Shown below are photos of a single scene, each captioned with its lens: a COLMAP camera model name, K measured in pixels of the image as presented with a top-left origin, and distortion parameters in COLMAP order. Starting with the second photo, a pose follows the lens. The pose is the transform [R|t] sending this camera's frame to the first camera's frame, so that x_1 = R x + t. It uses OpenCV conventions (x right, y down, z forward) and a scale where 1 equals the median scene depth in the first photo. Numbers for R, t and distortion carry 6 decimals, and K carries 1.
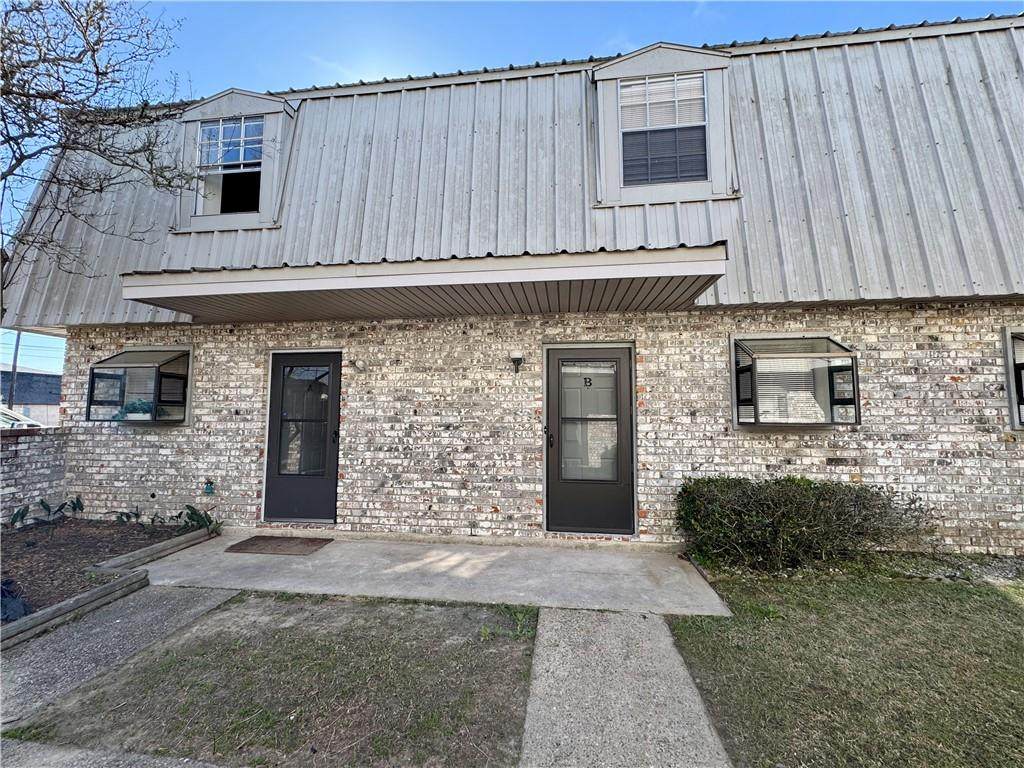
lens RADIAL K [[406.8, 0, 512.0], [0, 406.8, 384.0], [0, 0, 1]] dist [0.001204, 0.000213]
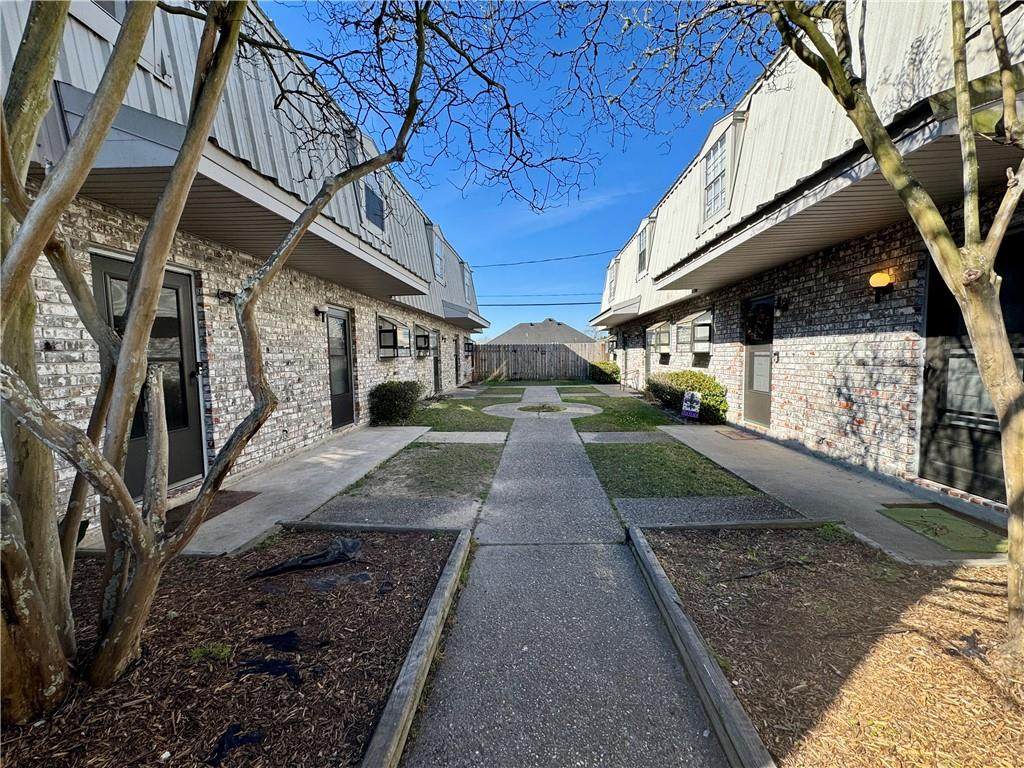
lens RADIAL K [[406.8, 0, 512.0], [0, 406.8, 384.0], [0, 0, 1]] dist [0.001204, 0.000213]
pose [[-0.064111, -0.070967, 0.995416, -1.383174], [-0.057769, 0.996060, 0.067292, 0.050354], [-0.996269, -0.053190, -0.067958, 0.433590]]
